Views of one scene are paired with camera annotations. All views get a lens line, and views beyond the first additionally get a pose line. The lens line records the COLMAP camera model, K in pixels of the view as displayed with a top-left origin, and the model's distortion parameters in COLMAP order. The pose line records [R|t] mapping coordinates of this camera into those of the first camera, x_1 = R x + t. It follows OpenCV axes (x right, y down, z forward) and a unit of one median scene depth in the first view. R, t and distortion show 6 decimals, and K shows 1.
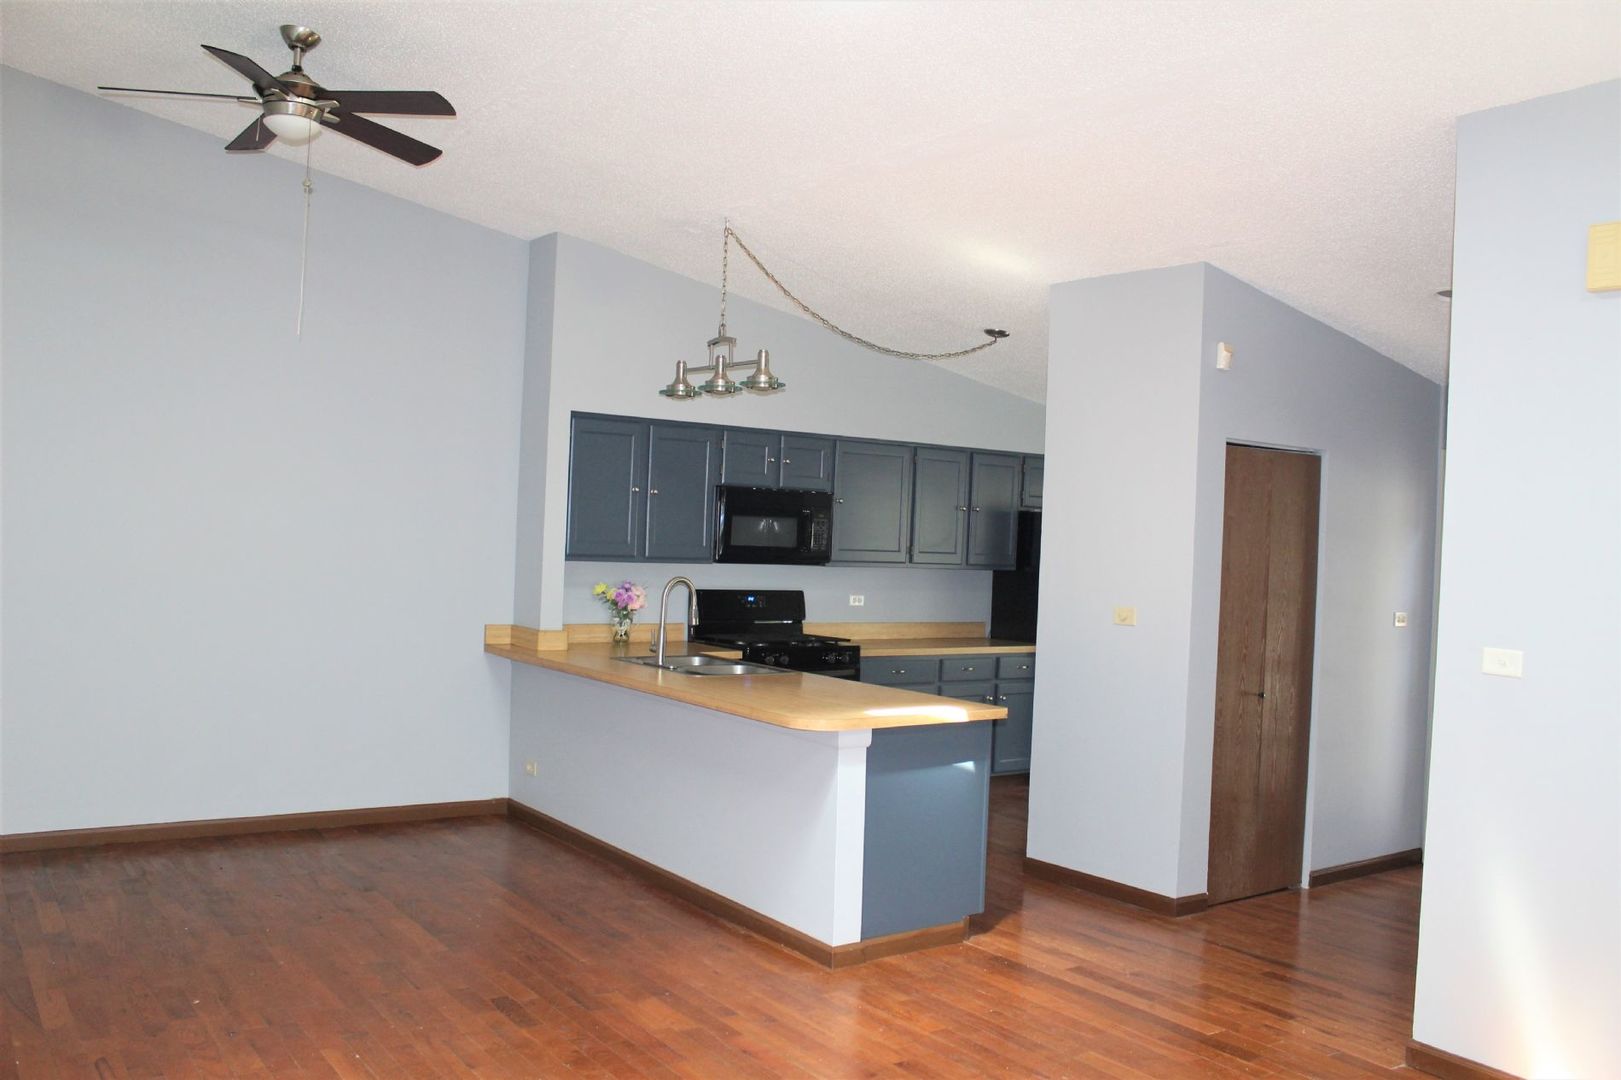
lens RADIAL K [[1365.6, 0, 810.5], [0, 1365.6, 540.0], [0, 0, 1]] dist [-0.152851, 0.134701]
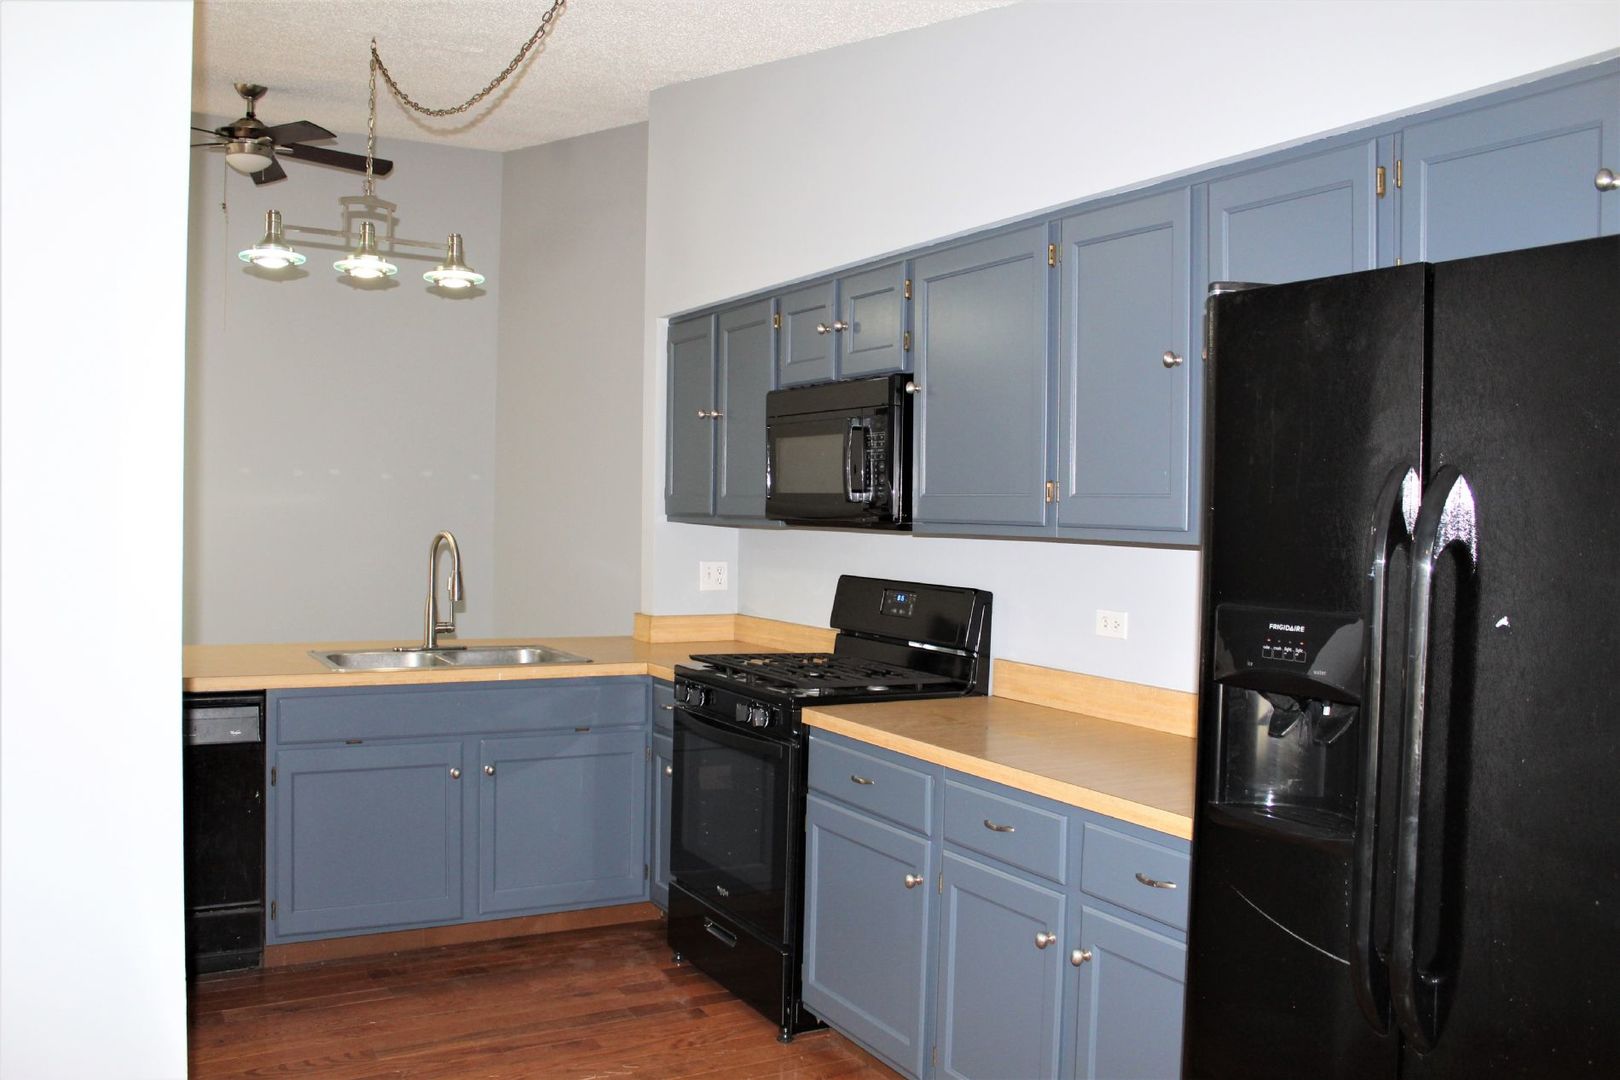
lens RADIAL K [[1364.7, 0, 810.0], [0, 1364.7, 540.0], [0, 0, 1]] dist [-0.152851, 0.134701]
pose [[-0.127675, -0.025501, -0.991488, 0.490628], [-0.036550, 0.999111, -0.020990, 0.034589], [0.991142, 0.033559, -0.128493, 1.070536]]
